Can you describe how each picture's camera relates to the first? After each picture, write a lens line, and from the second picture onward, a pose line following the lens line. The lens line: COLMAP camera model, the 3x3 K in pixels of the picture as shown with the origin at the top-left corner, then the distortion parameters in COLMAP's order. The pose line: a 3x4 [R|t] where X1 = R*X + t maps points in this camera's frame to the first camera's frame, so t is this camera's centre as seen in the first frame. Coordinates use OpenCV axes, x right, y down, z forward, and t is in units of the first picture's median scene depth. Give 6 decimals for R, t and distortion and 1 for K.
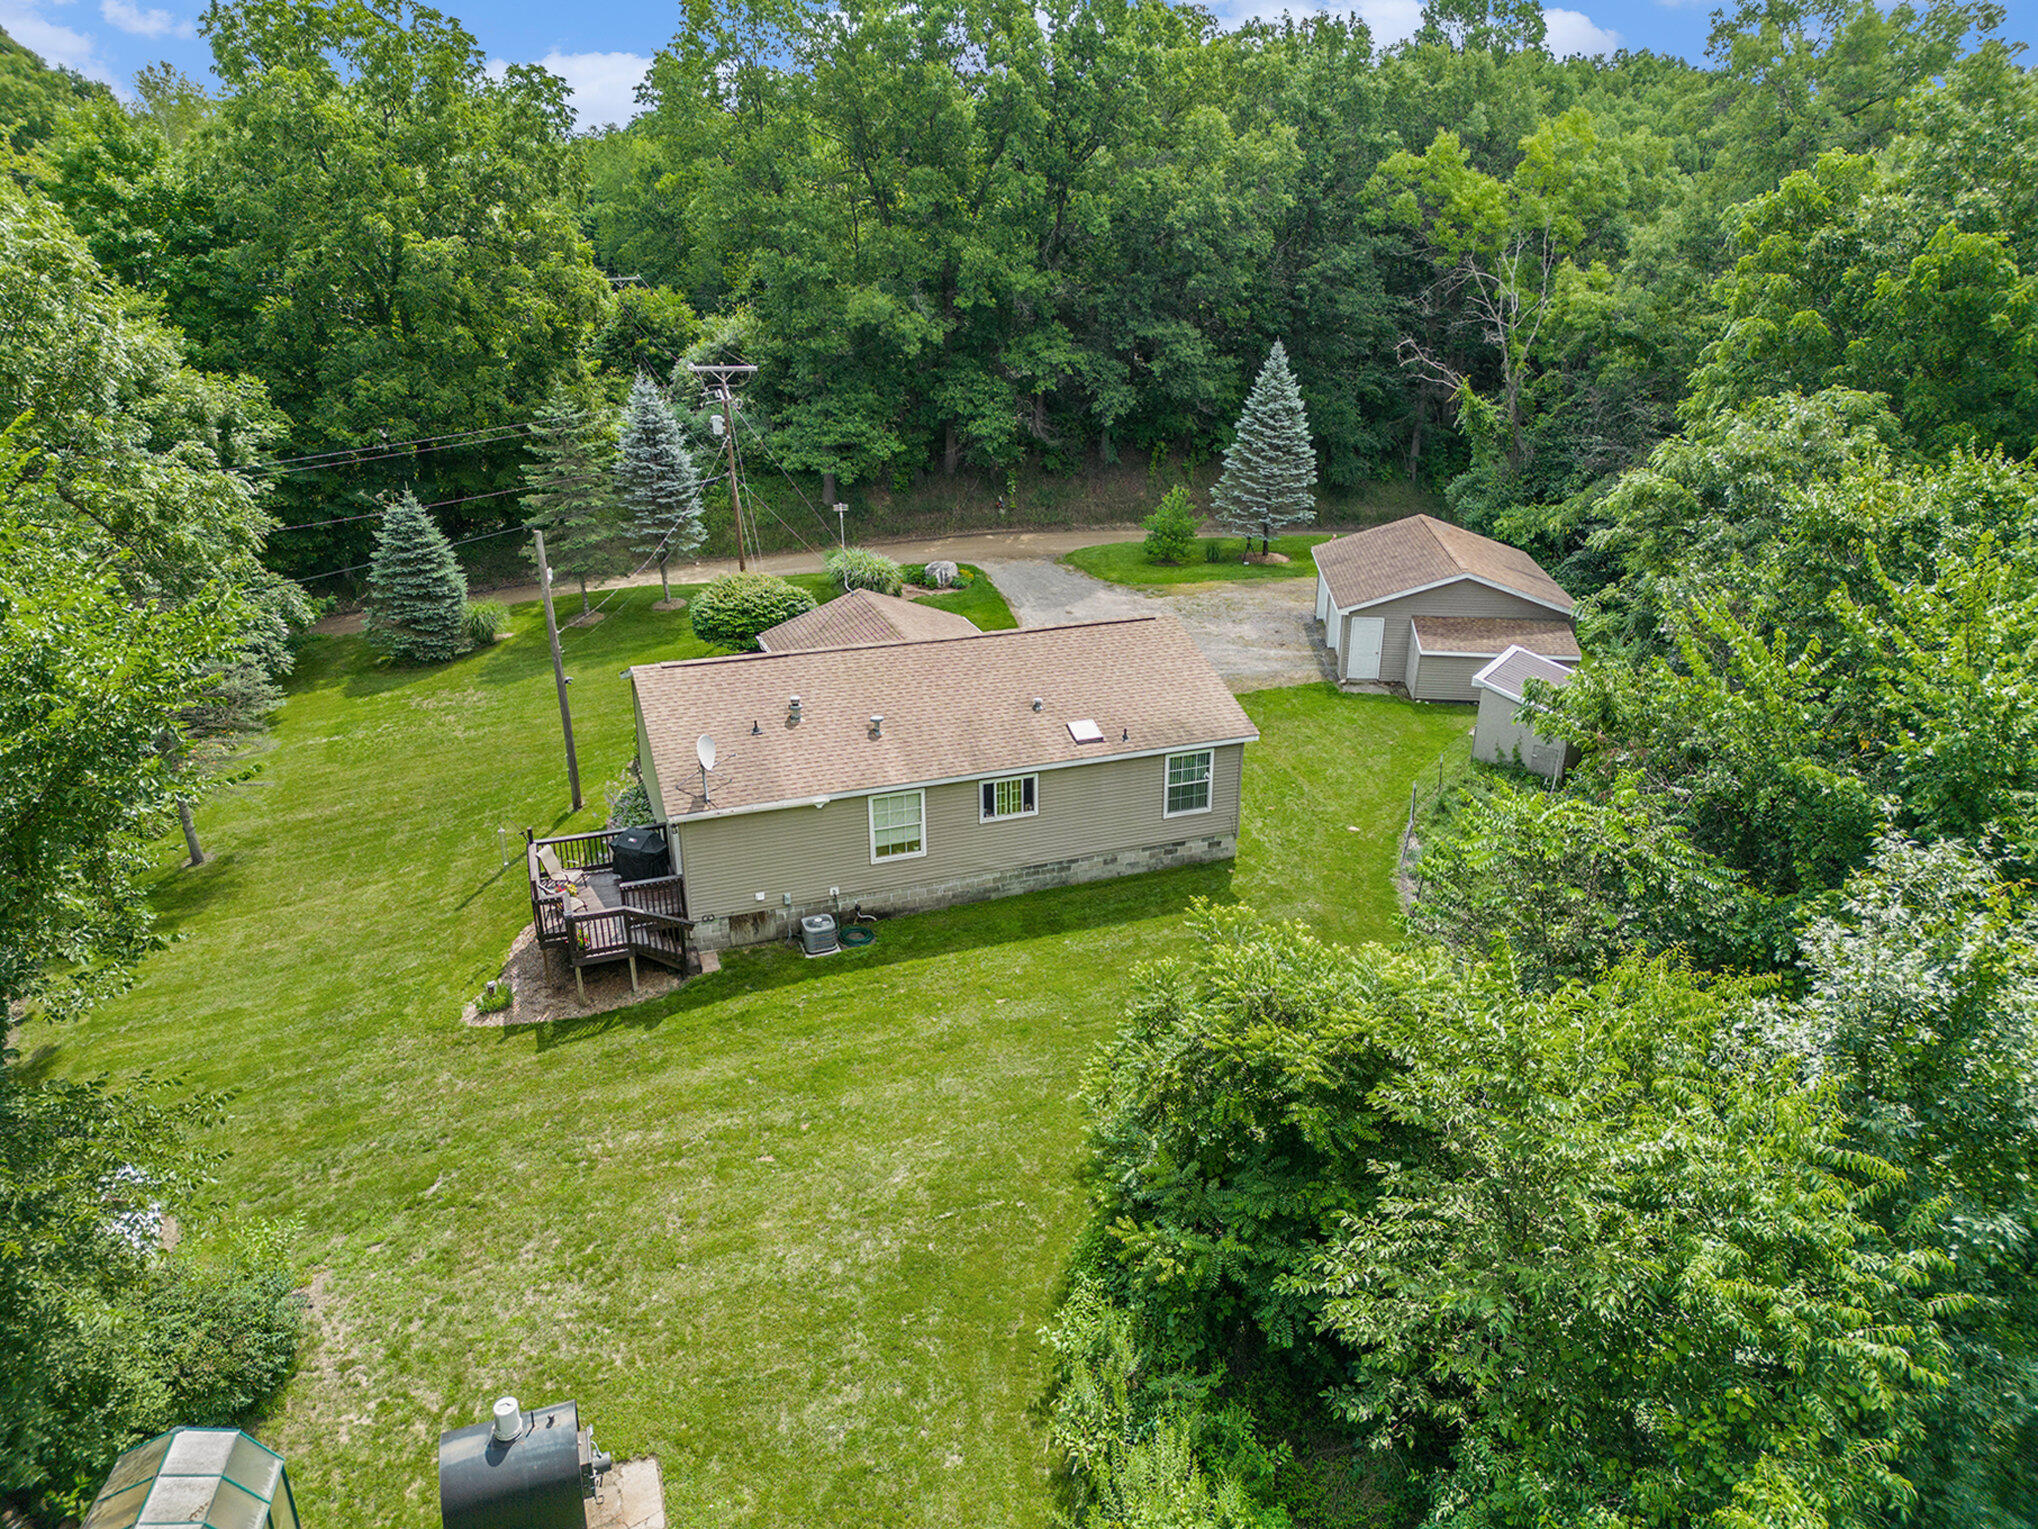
lens RADIAL K [[1417.4, 0, 1019.0], [0, 1417.4, 764.5], [0, 0, 1]] dist [0.053239, -0.096951]
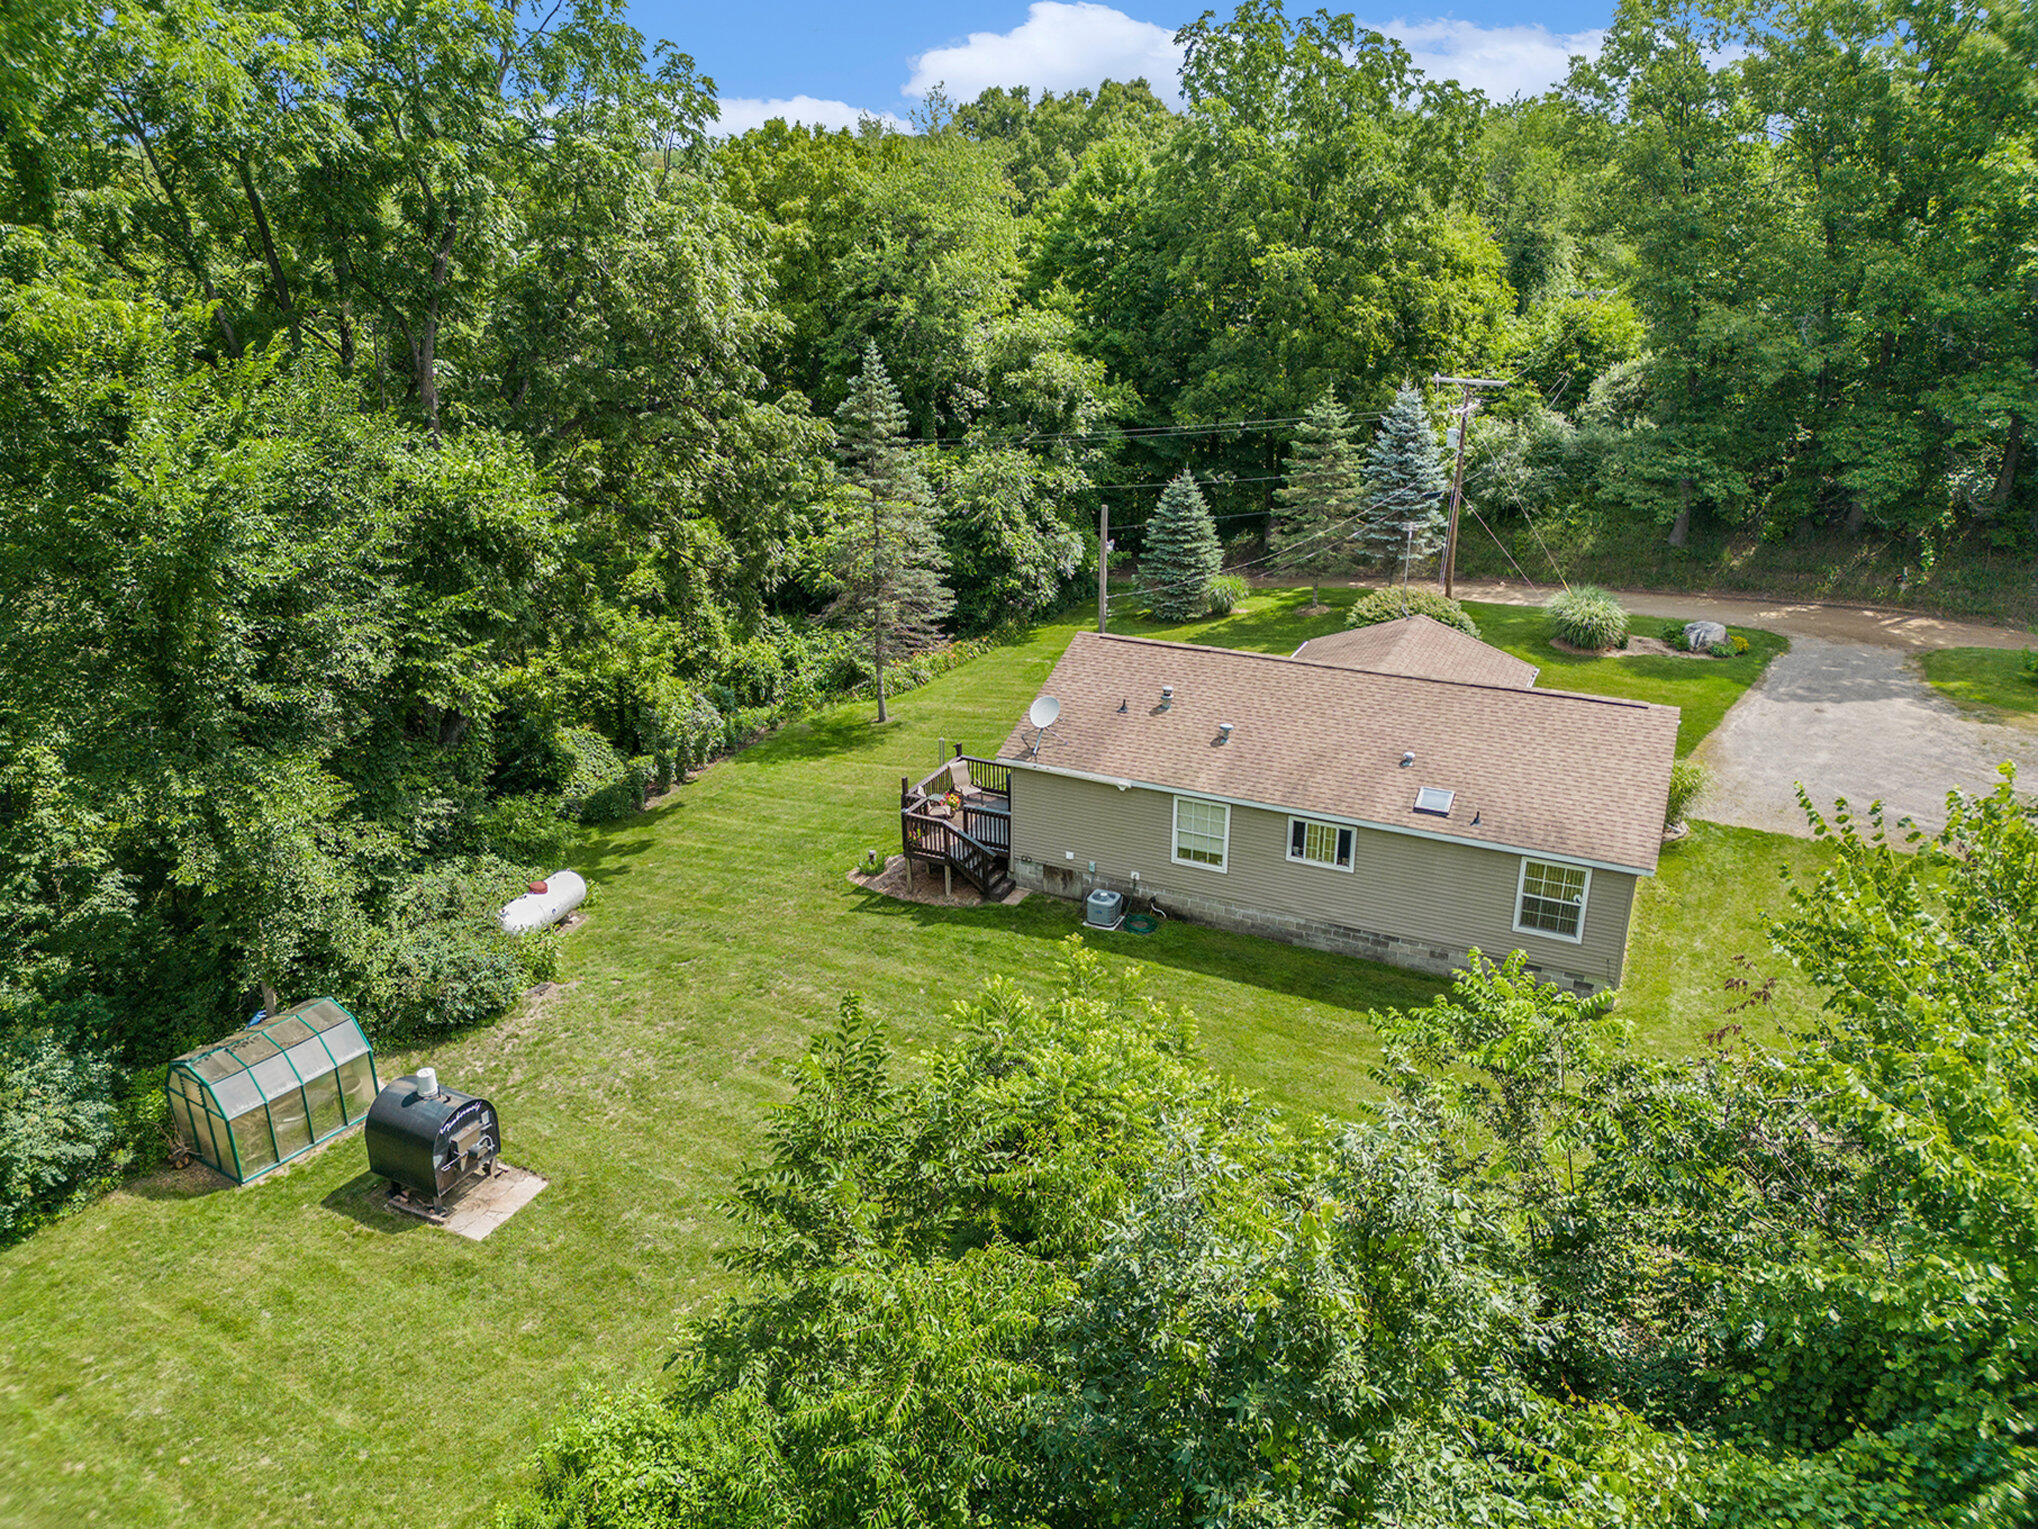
lens RADIAL K [[1417.4, 0, 1019.0], [0, 1417.4, 764.5], [0, 0, 1]] dist [0.053239, -0.096951]
pose [[0.661816, 0.255941, -0.704623, 0.505816], [-0.260724, 0.959822, 0.103752, -0.071537], [0.702867, 0.115048, 0.701956, 0.197684]]
